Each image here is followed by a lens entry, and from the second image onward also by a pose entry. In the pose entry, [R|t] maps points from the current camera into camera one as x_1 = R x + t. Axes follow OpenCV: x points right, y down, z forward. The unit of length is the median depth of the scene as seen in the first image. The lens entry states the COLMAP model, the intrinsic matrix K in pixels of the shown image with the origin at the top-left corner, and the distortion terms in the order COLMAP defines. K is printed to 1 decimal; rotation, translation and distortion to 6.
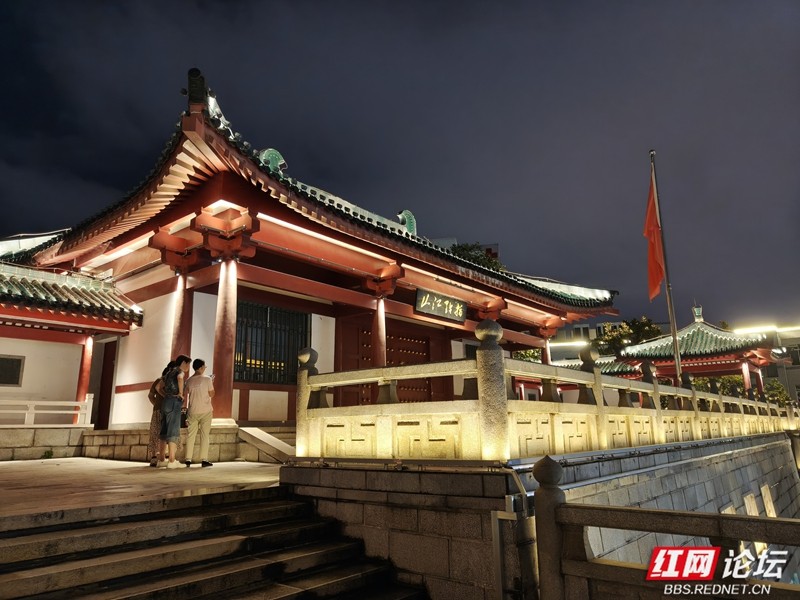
lens RADIAL K [[553.5, 0, 395.5], [0, 553.5, 299.1], [0, 0, 1]] dist [0.032035, -0.023601]
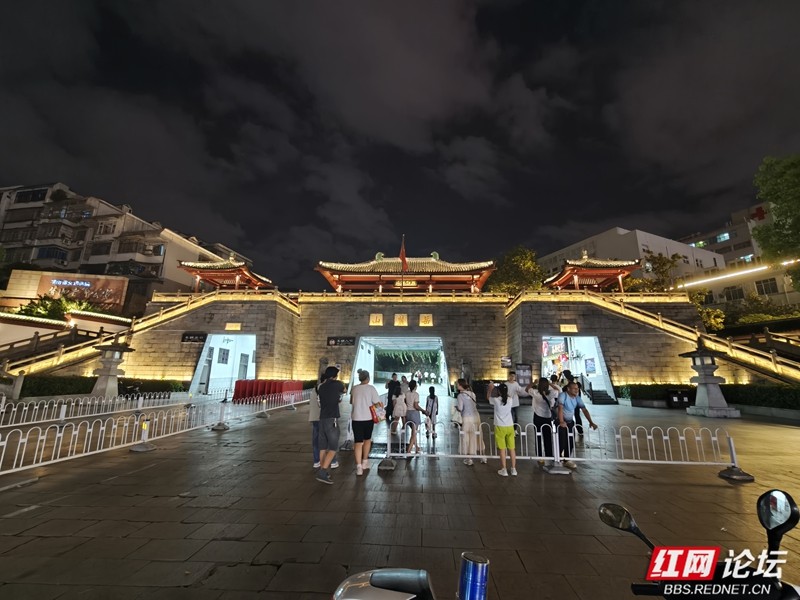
lens RADIAL K [[354.6, 0, 403.6], [0, 354.6, 301.1], [0, 0, 1]] dist [0.001365, -0.000378]
pose [[0.600178, -0.166388, -0.782369, 1.801076], [0.160364, 0.983296, -0.086099, 0.314750], [0.783626, -0.073789, 0.616835, -0.440886]]
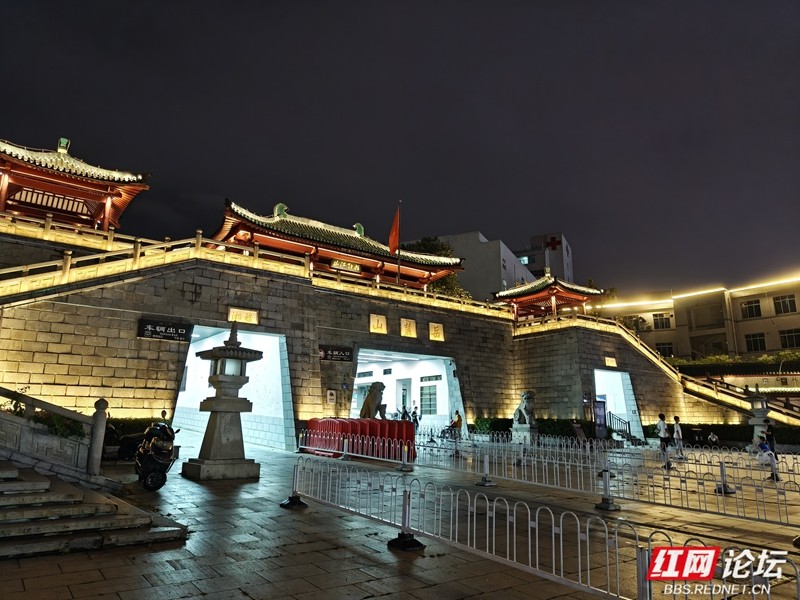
lens RADIAL K [[553.5, 0, 397.2], [0, 553.5, 292.6], [0, 0, 1]] dist [0.032035, -0.023601]
pose [[0.970527, -0.034649, -0.238489, 0.816358], [0.033206, 0.999398, -0.010065, 0.151232], [0.238694, 0.001849, 0.971093, -1.185866]]
